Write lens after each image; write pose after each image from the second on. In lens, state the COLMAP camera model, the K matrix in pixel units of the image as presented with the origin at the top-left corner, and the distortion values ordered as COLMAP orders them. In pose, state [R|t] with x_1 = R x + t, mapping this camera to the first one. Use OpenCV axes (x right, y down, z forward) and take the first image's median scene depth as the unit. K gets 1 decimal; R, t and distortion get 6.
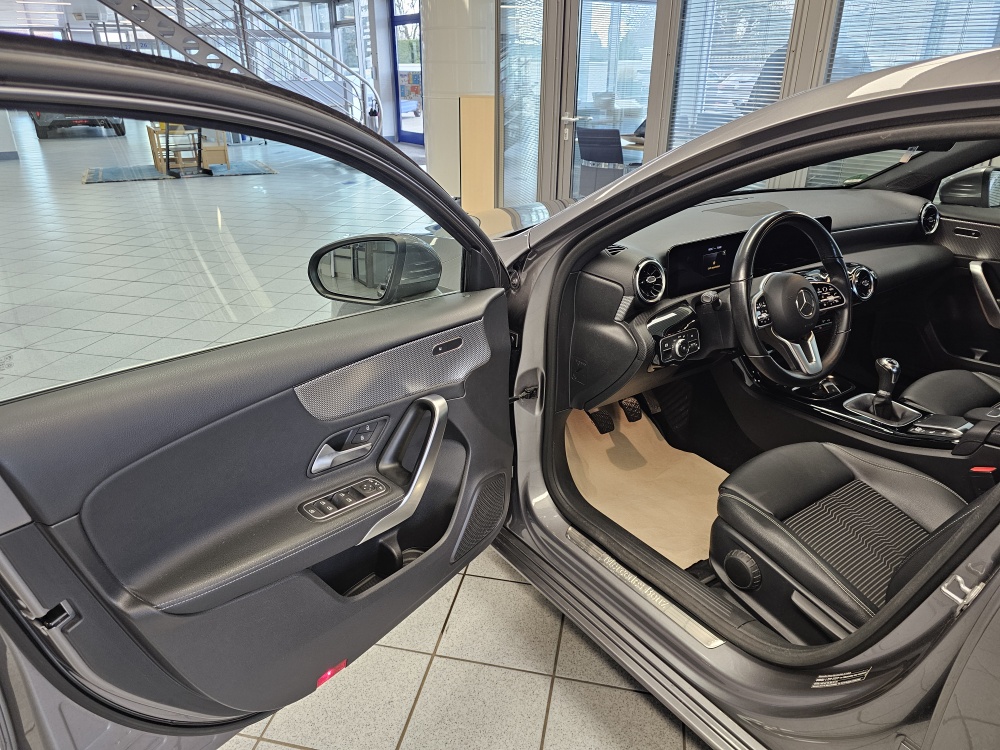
lens RADIAL K [[683.9, 0, 500.0], [0, 683.9, 375.0], [0, 0, 1]] dist [0.054632, -0.070643]
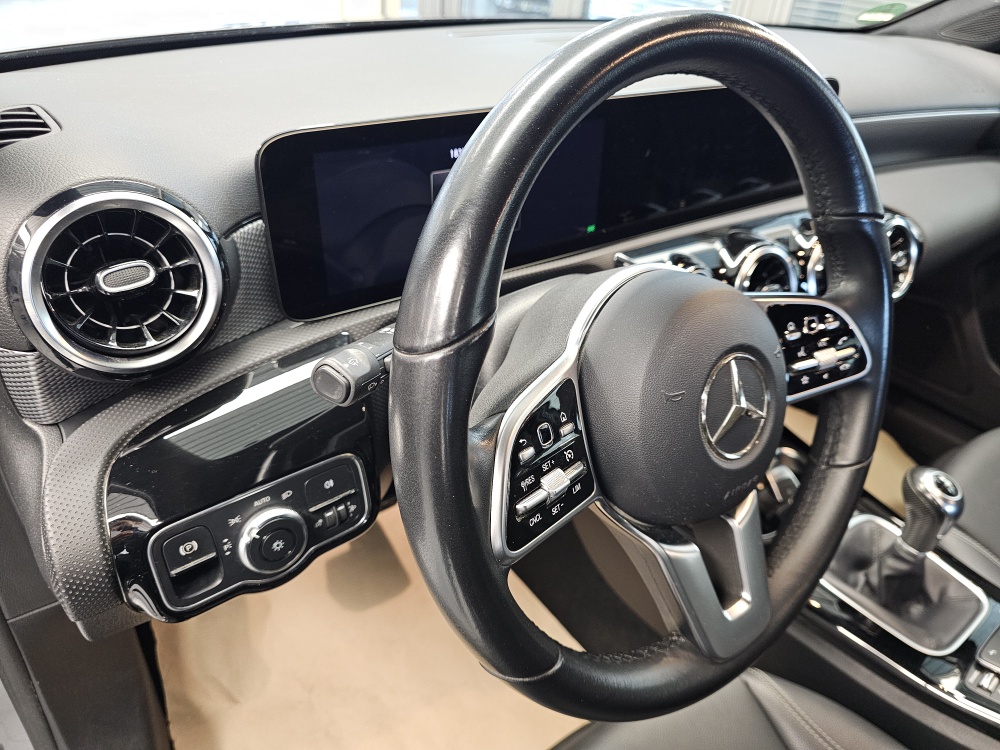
lens RADIAL K [[667.1, 0, 500.0], [0, 667.1, 375.0], [0, 0, 1]] dist [0.048700, -0.068258]
pose [[0.997056, 0.041920, 0.064203, 0.320469], [-0.053035, 0.981754, 0.182607, -0.148811], [-0.055377, -0.185475, 0.981087, 0.721700]]
